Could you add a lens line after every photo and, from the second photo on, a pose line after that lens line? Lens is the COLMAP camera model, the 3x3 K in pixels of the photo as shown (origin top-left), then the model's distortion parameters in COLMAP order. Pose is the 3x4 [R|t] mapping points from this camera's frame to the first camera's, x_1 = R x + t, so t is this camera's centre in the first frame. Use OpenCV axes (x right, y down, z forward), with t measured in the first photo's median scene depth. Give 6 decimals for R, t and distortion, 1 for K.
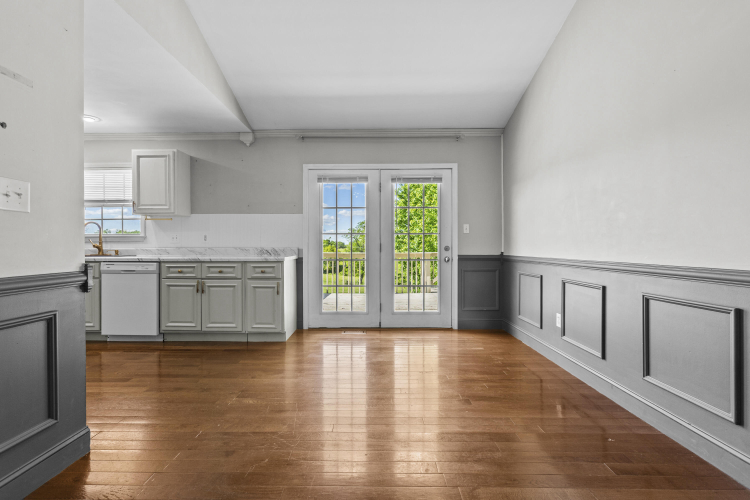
lens RADIAL K [[339.7, 0, 374.0], [0, 339.7, 249.0], [0, 0, 1]] dist [-0.000208, -0.000011]
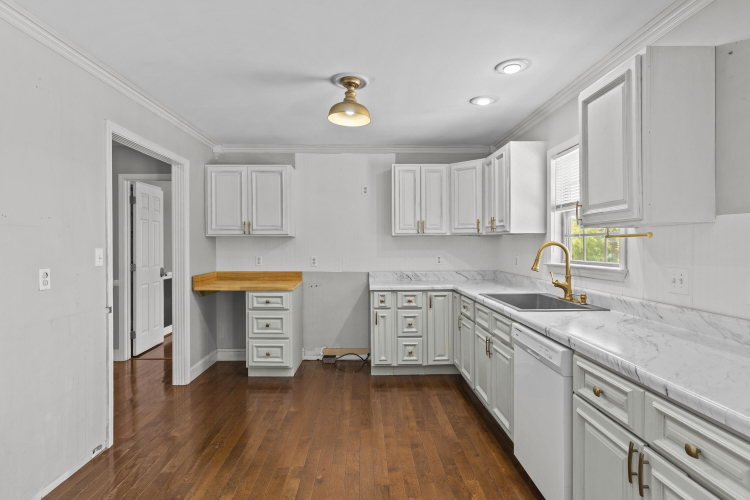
lens RADIAL K [[407.6, 0, 374.4], [0, 407.6, 247.8], [0, 0, 1]] dist [0.005385, 0.000565]
pose [[0.027877, 0.016009, -0.999483, -0.144129], [-0.002461, 0.999870, 0.015947, -0.082701], [0.999608, 0.002015, 0.027913, 0.695955]]
